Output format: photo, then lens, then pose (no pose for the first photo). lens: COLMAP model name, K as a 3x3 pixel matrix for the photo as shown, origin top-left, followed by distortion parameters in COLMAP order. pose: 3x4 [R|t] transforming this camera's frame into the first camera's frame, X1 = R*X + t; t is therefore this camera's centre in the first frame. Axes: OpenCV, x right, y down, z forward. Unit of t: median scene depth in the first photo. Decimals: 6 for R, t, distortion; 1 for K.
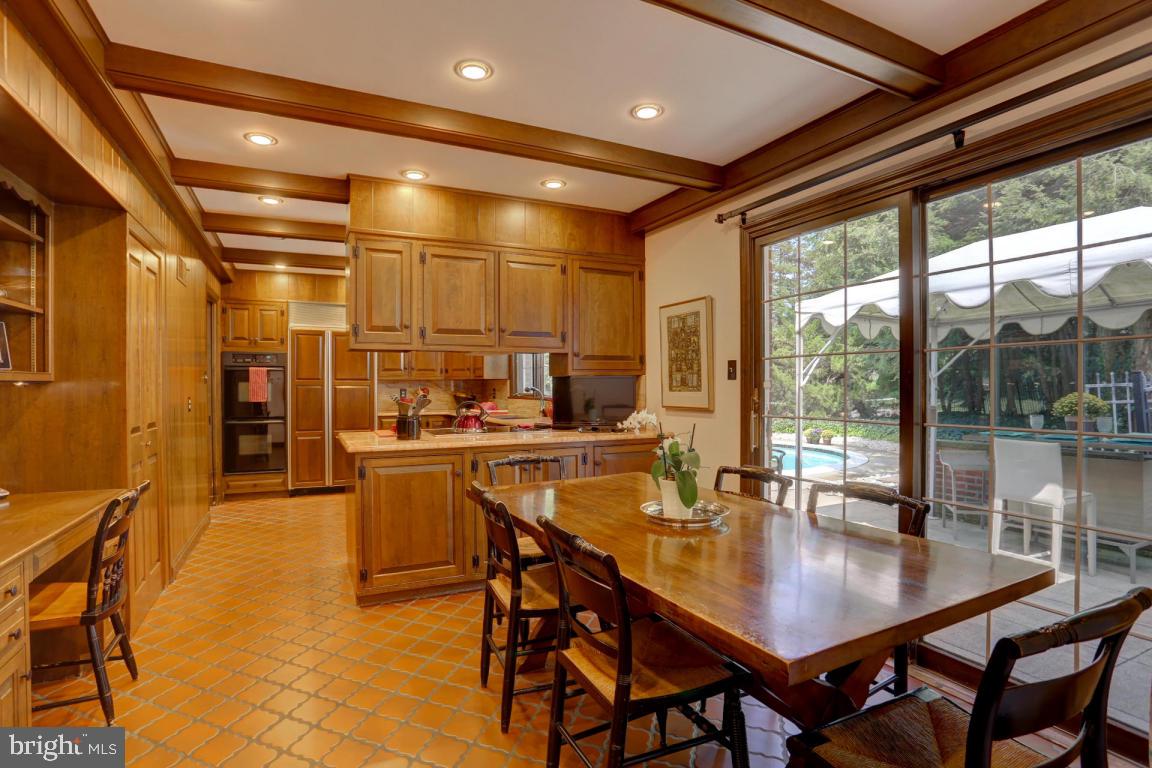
lens RADIAL K [[568.2, 0, 579.6], [0, 568.2, 384.7], [0, 0, 1]] dist [-0.051385, 0.012673]
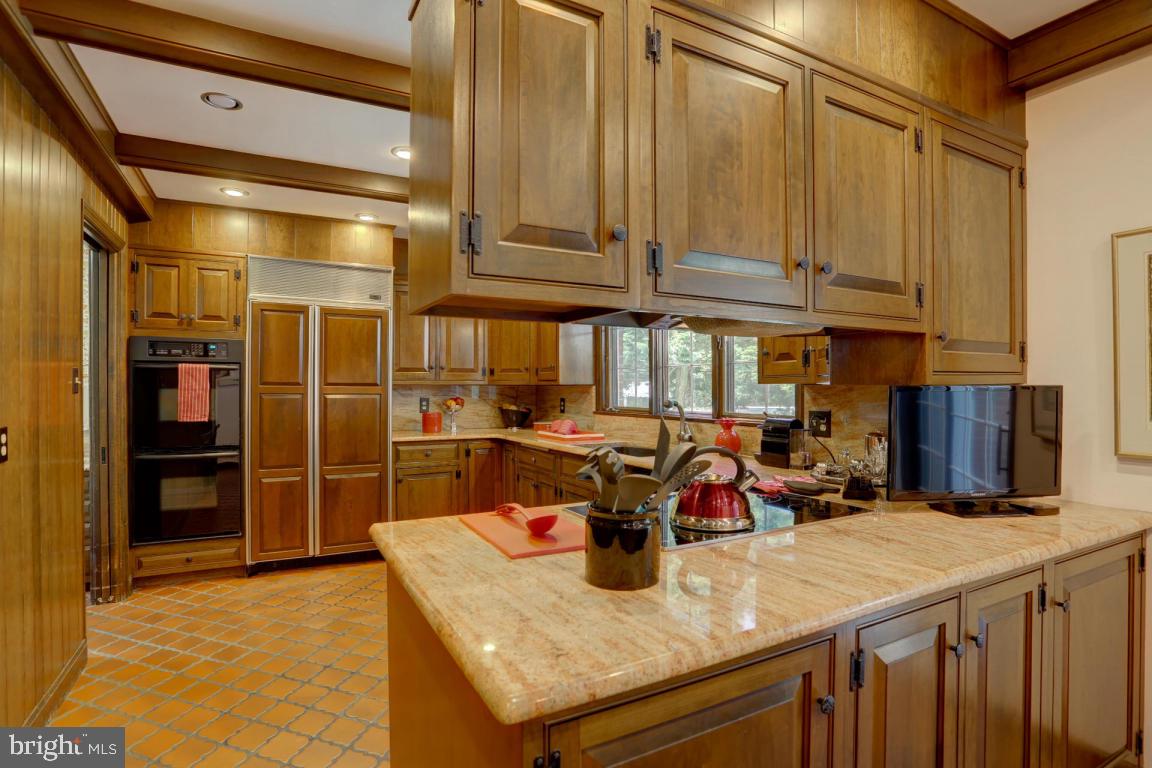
lens RADIAL K [[568.2, 0, 602.6], [0, 568.2, 384.6], [0, 0, 1]] dist [-0.051385, 0.012673]
pose [[0.996338, 0.004182, 0.085403, -0.189081], [-0.003742, 0.999979, -0.005313, -0.007471], [-0.085423, 0.004974, 0.996332, 0.370063]]
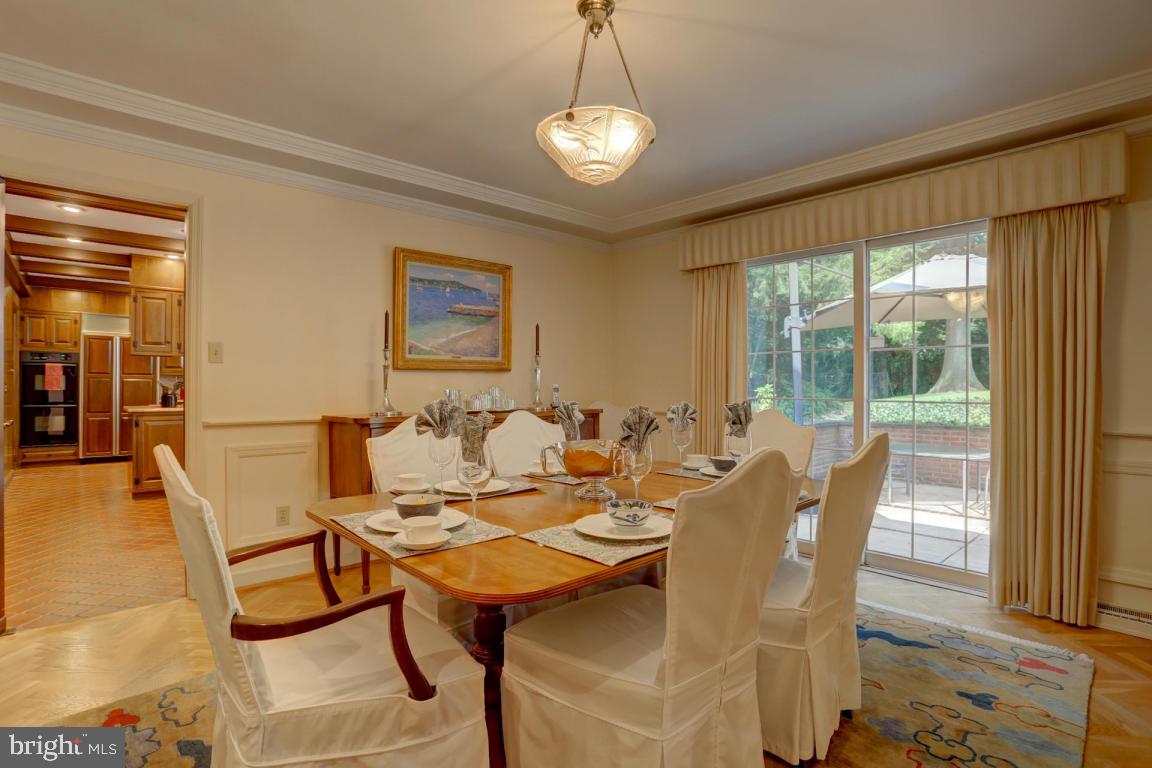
lens RADIAL K [[568.2, 0, 575.8], [0, 568.2, 387.4], [0, 0, 1]] dist [-0.051385, 0.012673]
pose [[0.962643, 0.009739, 0.270599, 0.240940], [-0.009873, 0.999951, -0.000866, 0.013068], [-0.270594, -0.001838, 0.962692, -0.536010]]
